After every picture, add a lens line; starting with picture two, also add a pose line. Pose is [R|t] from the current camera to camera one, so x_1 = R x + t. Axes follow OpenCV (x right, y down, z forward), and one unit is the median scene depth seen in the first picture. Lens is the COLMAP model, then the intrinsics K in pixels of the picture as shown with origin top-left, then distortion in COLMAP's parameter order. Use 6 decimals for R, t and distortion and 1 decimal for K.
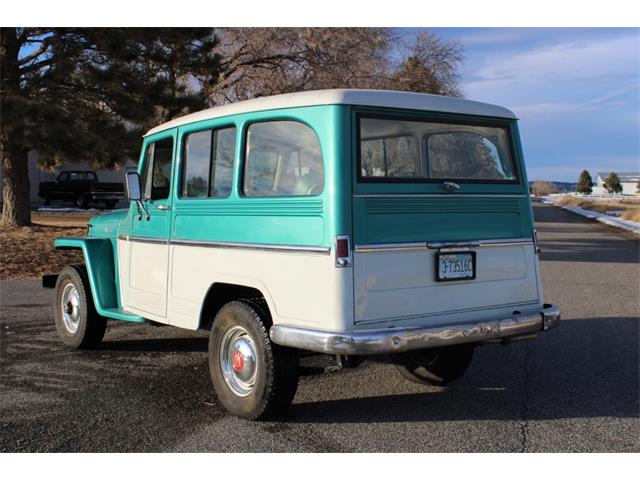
lens RADIAL K [[846.7, 0, 320.0], [0, 846.7, 240.0], [0, 0, 1]] dist [-0.147640, -0.005117]
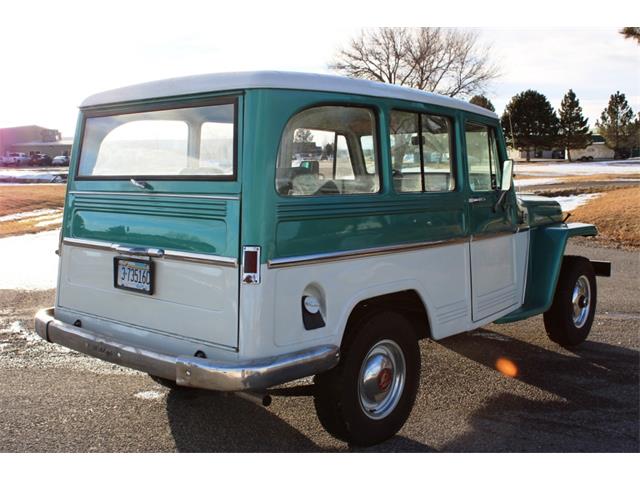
lens RADIAL K [[746.7, 0, 320.0], [0, 746.7, 240.0], [0, 0, 1]] dist [-0.039048, 0.015647]
pose [[0.198649, 0.098487, -0.975110, 0.957030], [-0.044029, 0.994830, 0.091509, -0.085646], [0.979081, 0.024755, 0.201958, 1.030282]]
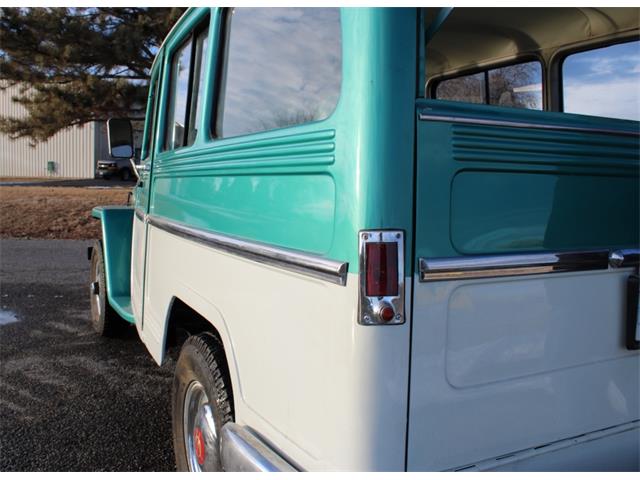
lens RADIAL K [[573.9, 0, 320.0], [0, 573.9, 240.0], [0, 0, 1]] dist [-0.076101, 0.014729]
pose [[0.984390, 0.039748, -0.171451, 0.037476], [-0.030460, 0.997940, 0.056467, -0.012552], [0.173343, -0.050364, 0.983573, 0.697648]]
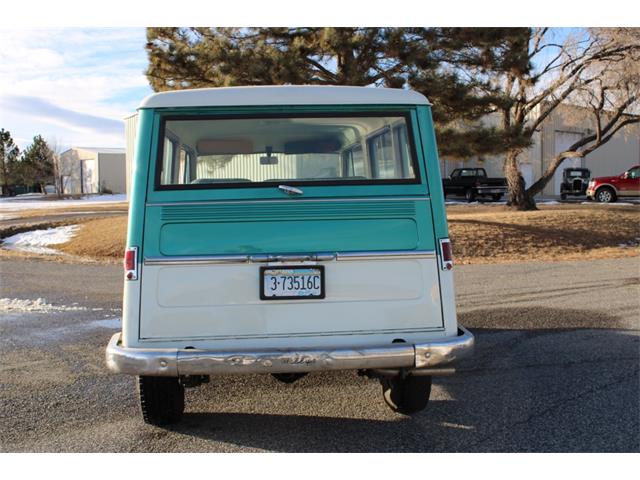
lens RADIAL K [[746.7, 0, 320.0], [0, 746.7, 240.0], [0, 0, 1]] dist [-0.039048, 0.015647]
pose [[0.851608, 0.015229, -0.523959, 0.586091], [-0.006600, 0.999810, 0.018334, -0.027142], [0.524138, -0.012155, 0.851546, 0.359872]]
